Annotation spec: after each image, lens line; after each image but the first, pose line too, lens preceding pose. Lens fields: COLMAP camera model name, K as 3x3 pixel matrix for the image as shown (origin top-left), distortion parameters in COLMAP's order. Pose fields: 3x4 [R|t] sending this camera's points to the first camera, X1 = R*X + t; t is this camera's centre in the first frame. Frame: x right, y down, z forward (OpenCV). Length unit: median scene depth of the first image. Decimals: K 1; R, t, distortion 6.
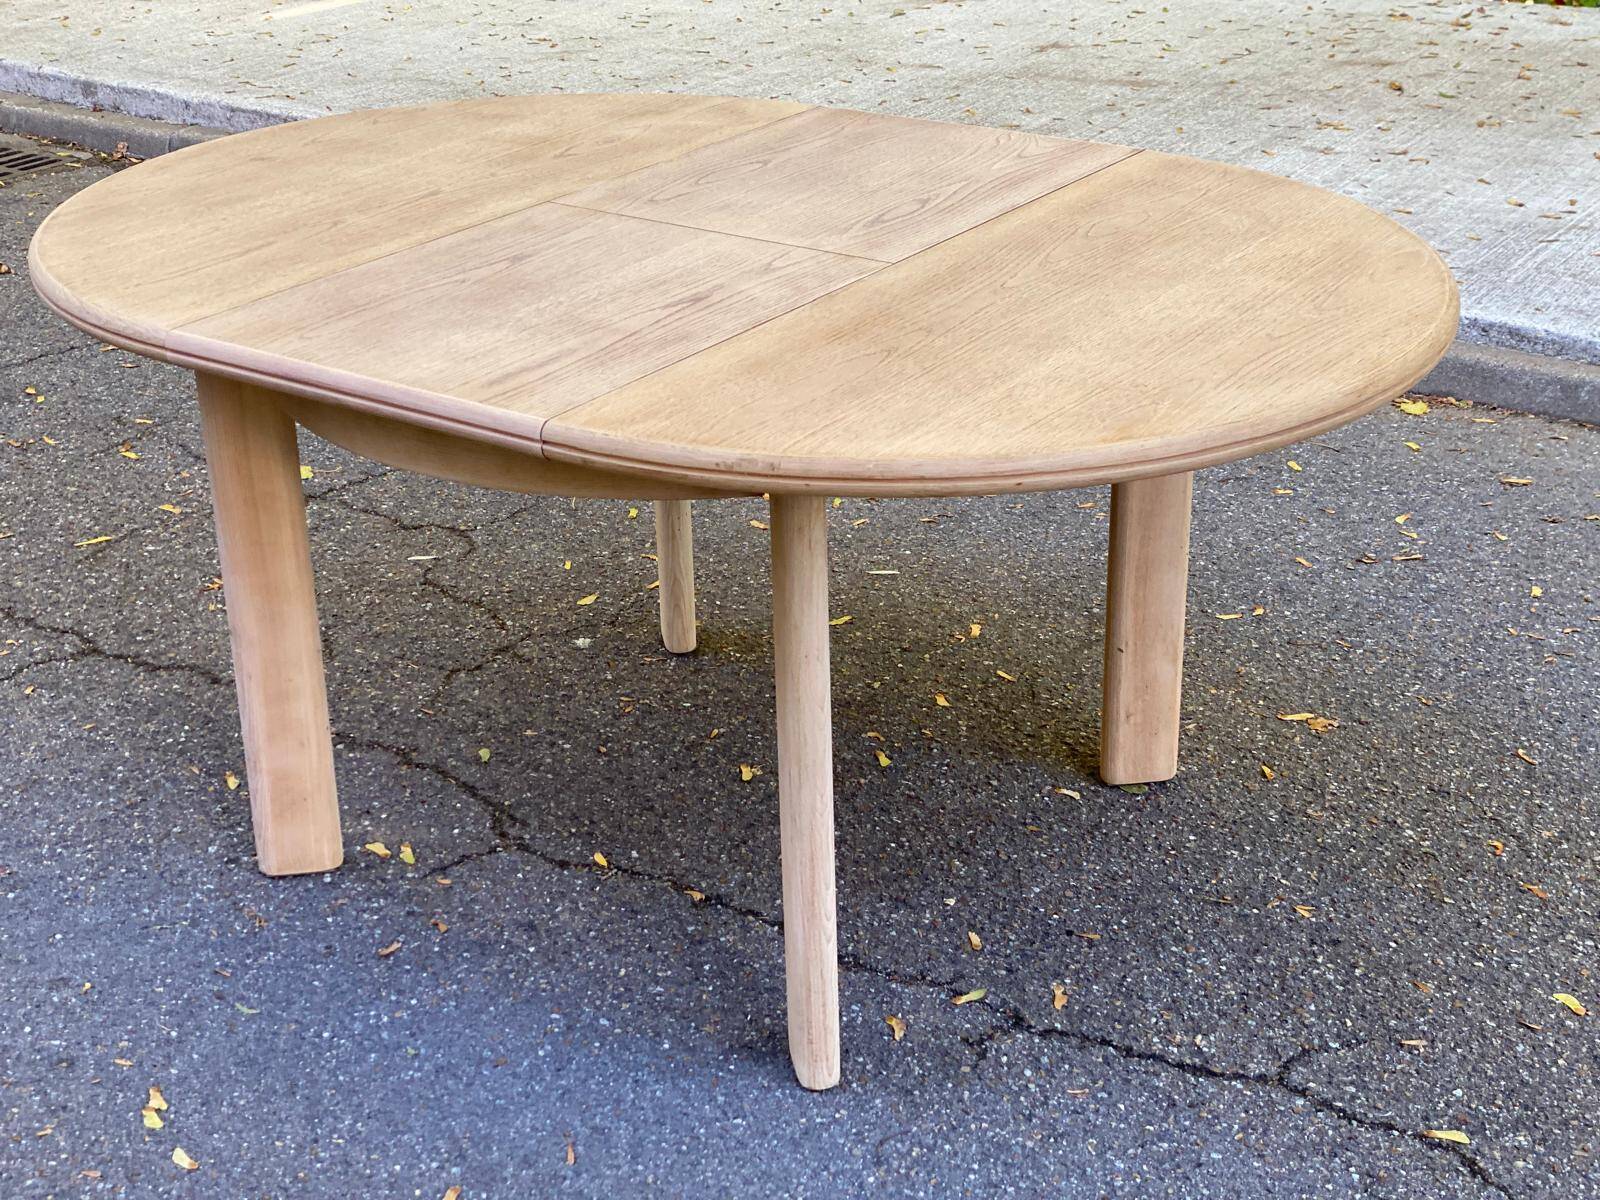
lens RADIAL K [[2379.1, 0, 798.5], [0, 2379.1, 598.3], [0, 0, 1]] dist [0.121747, 0.000000]
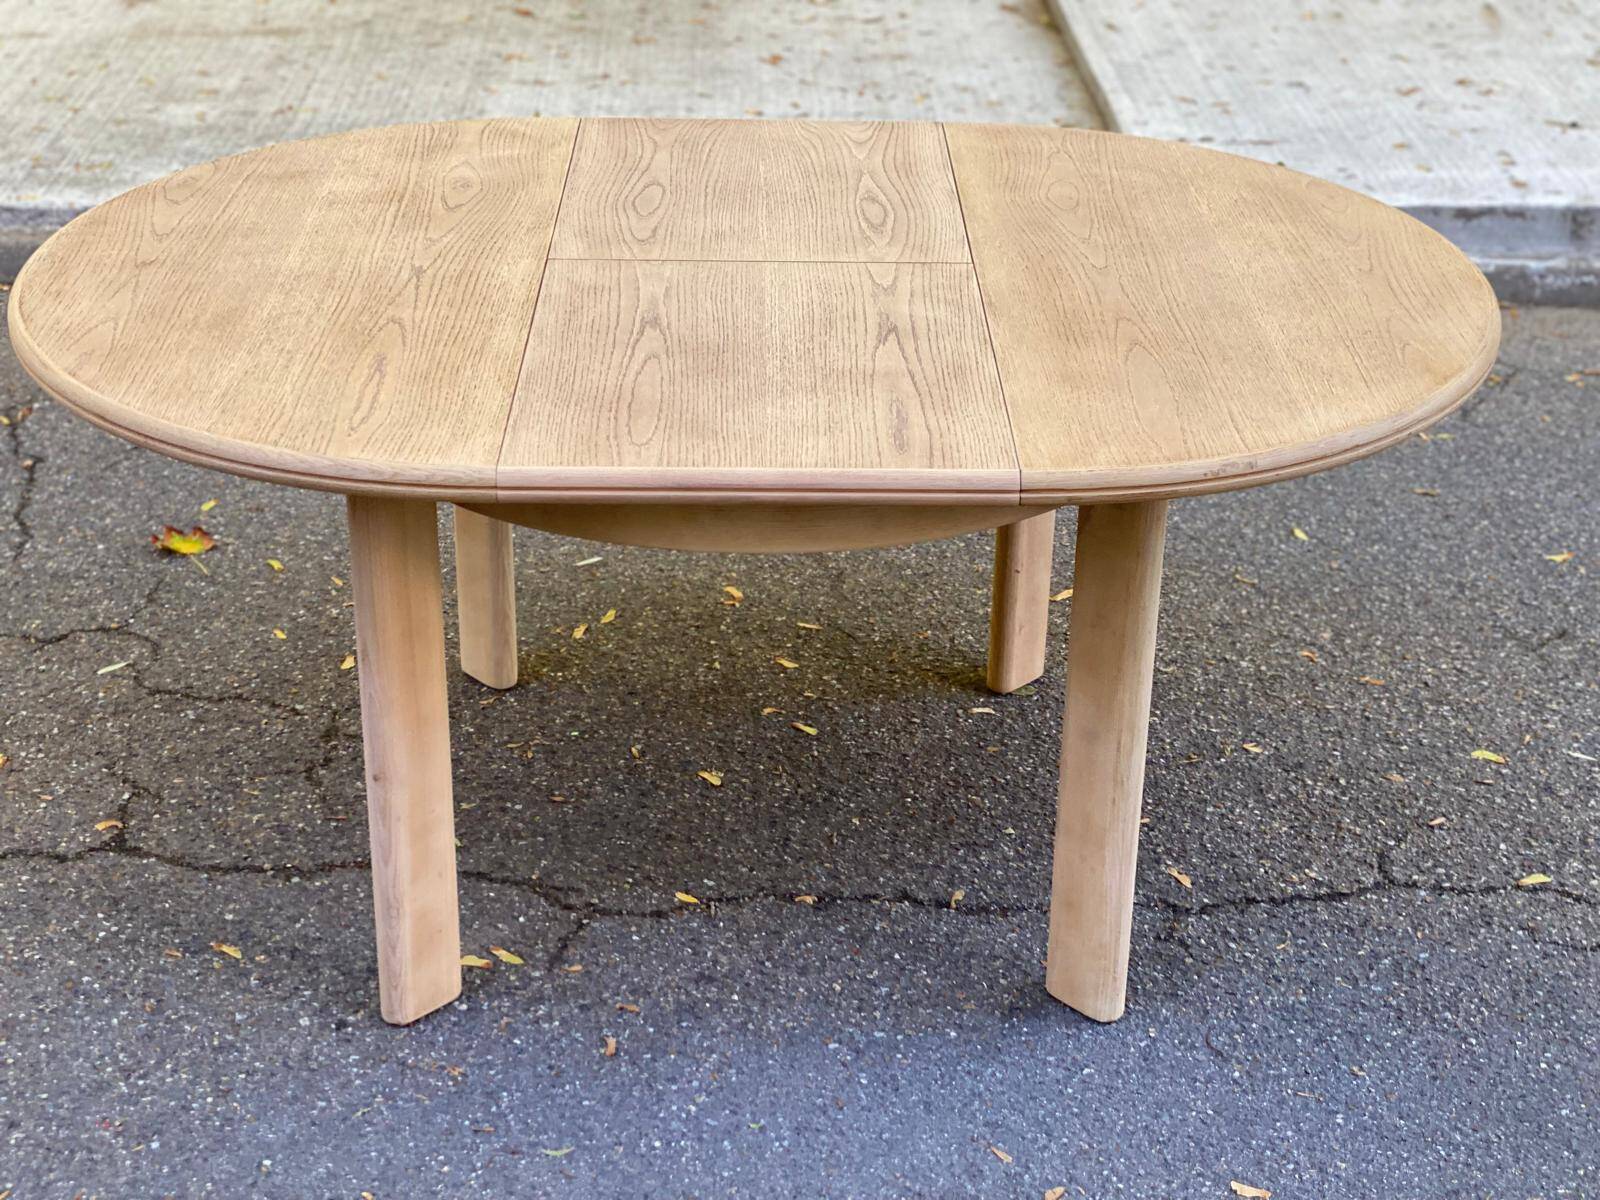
lens RADIAL K [[2379.1, 0, 803.3], [0, 2379.1, 557.4], [0, 0, 1]] dist [0.121747, 0.000000]
pose [[0.810408, -0.233210, 0.537450, -0.535820], [0.214371, 0.971780, 0.098429, -0.114351], [-0.545238, 0.035446, 0.837532, 0.129300]]
